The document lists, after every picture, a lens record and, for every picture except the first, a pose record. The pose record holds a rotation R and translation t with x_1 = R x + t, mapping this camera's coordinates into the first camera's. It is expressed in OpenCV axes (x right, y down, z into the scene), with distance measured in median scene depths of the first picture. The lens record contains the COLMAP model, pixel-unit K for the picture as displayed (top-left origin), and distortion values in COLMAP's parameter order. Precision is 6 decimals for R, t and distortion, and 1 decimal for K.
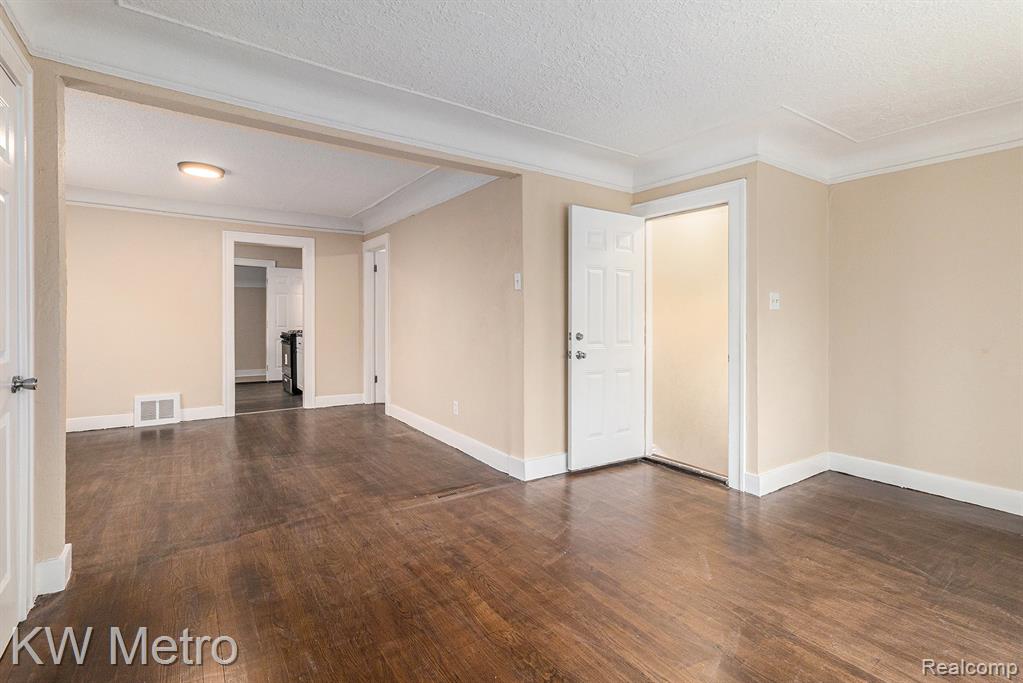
lens RADIAL K [[480.4, 0, 516.6], [0, 480.4, 315.2], [0, 0, 1]] dist [0.002354, 0.001940]
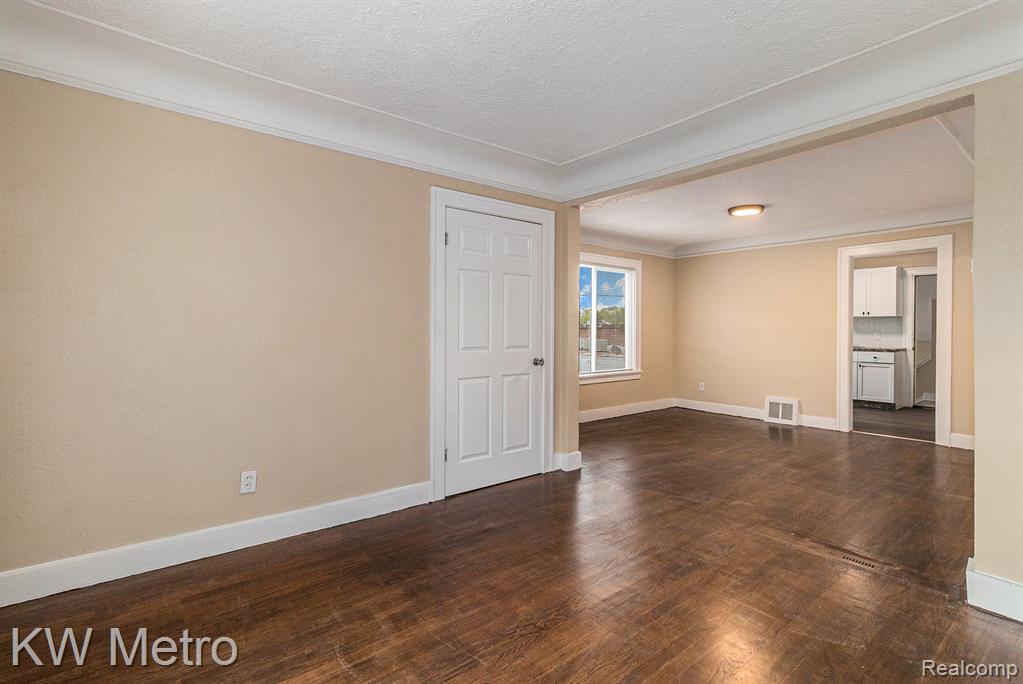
lens RADIAL K [[480.4, 0, 512.1], [0, 480.4, 336.2], [0, 0, 1]] dist [0.002354, 0.001940]
pose [[0.066041, 0.008217, -0.997783, 0.503635], [0.000085, 0.999966, 0.008240, 0.004168], [0.997817, -0.000629, 0.066039, 0.335952]]
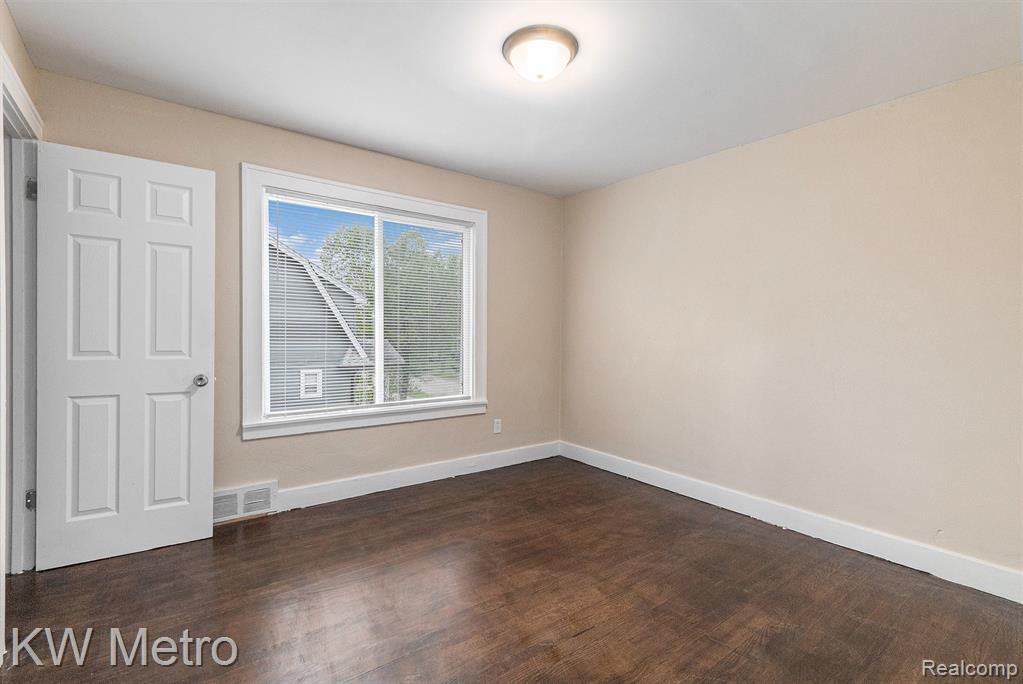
lens RADIAL K [[480.4, 0, 509.6], [0, 480.4, 345.0], [0, 0, 1]] dist [0.002354, 0.001940]
pose [[0.046440, 0.020105, -0.998719, -0.162943], [-0.008264, 0.999771, 0.019742, 0.006602], [0.998887, 0.007336, 0.046595, 0.900865]]
